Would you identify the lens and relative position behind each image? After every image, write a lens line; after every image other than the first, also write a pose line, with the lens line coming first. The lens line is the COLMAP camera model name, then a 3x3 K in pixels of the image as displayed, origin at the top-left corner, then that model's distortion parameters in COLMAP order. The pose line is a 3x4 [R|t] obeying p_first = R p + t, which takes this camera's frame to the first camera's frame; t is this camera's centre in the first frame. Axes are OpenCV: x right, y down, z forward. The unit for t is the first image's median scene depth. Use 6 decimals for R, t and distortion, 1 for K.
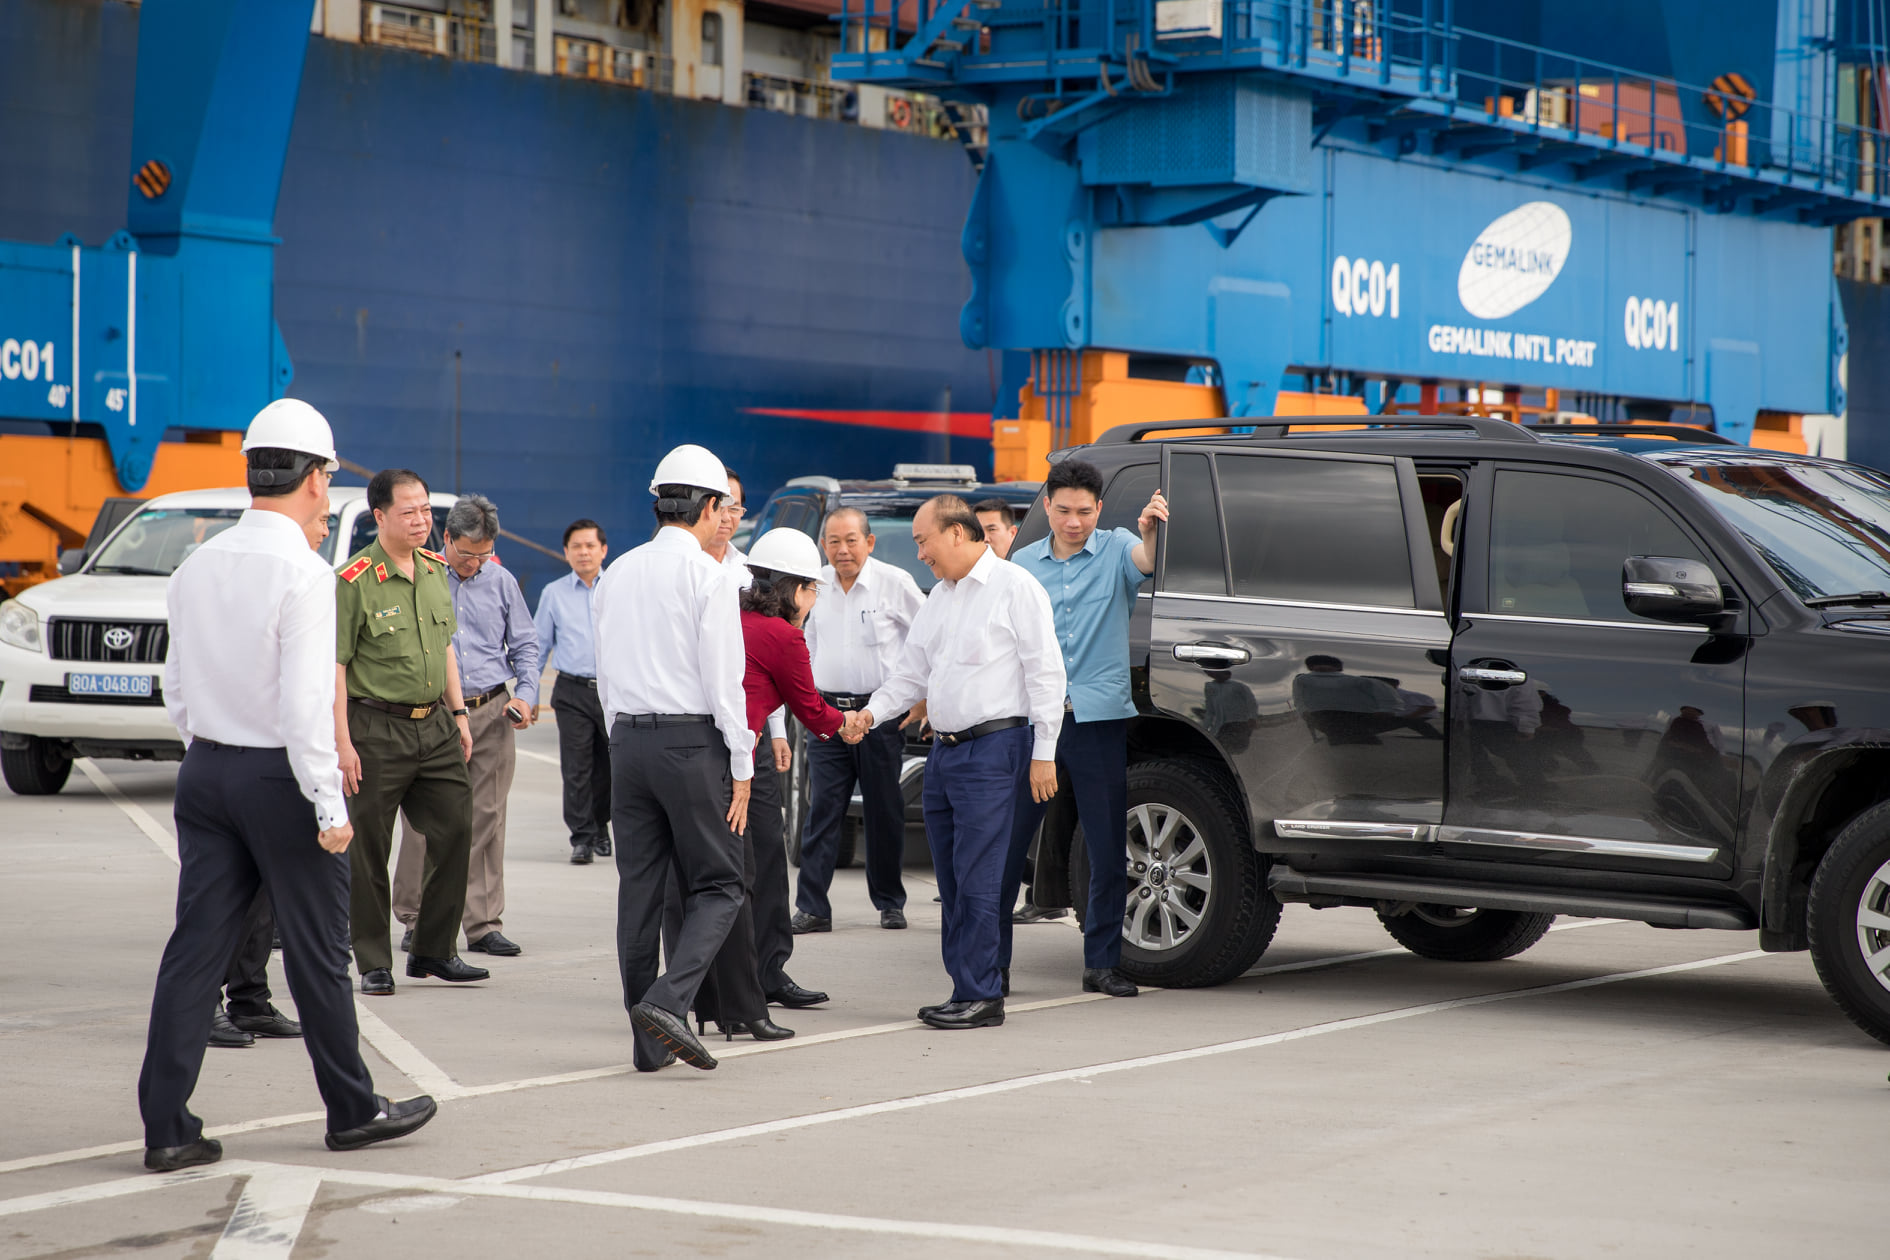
lens RADIAL K [[4294.3, 0, 945.0], [0, 4294.3, 630.0], [0, 0, 1]] dist [0.061441, 0.169040]
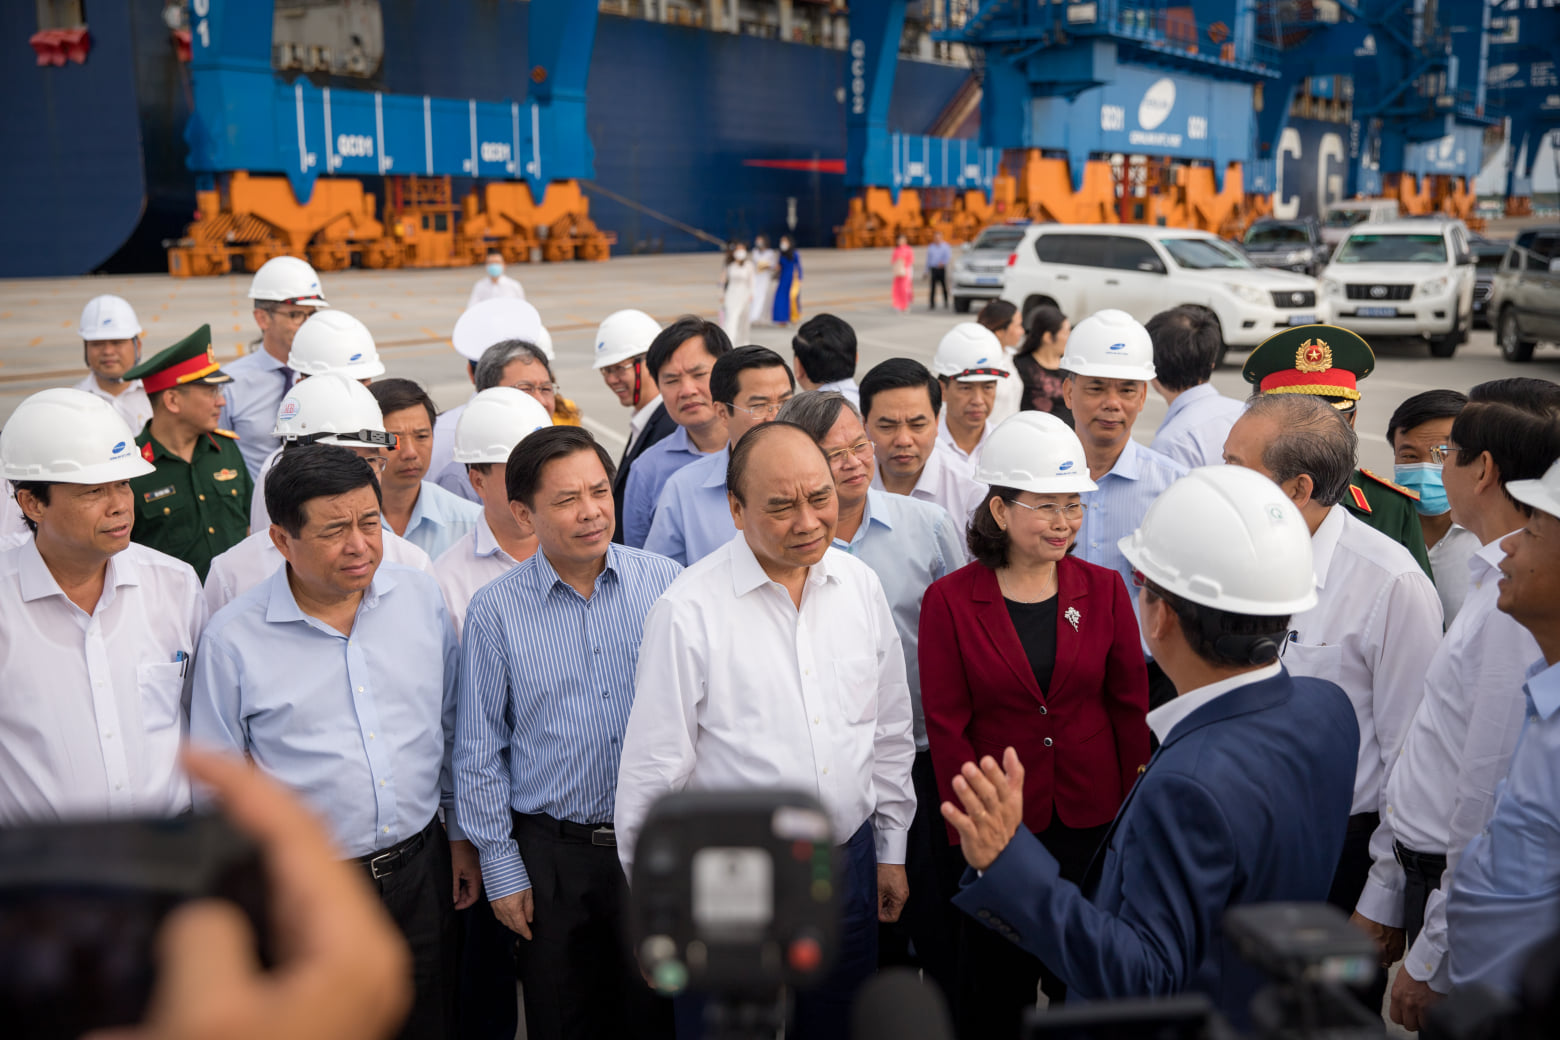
lens RADIAL K [[1810.4, 0, 780.0], [0, 1810.4, 520.0], [0, 0, 1]] dist [0.051755, 0.010887]
pose [[0.999205, -0.025090, 0.030995, -0.123359], [0.020220, 0.988705, 0.148503, -0.008284], [-0.034371, -0.147758, 0.988426, -0.073435]]
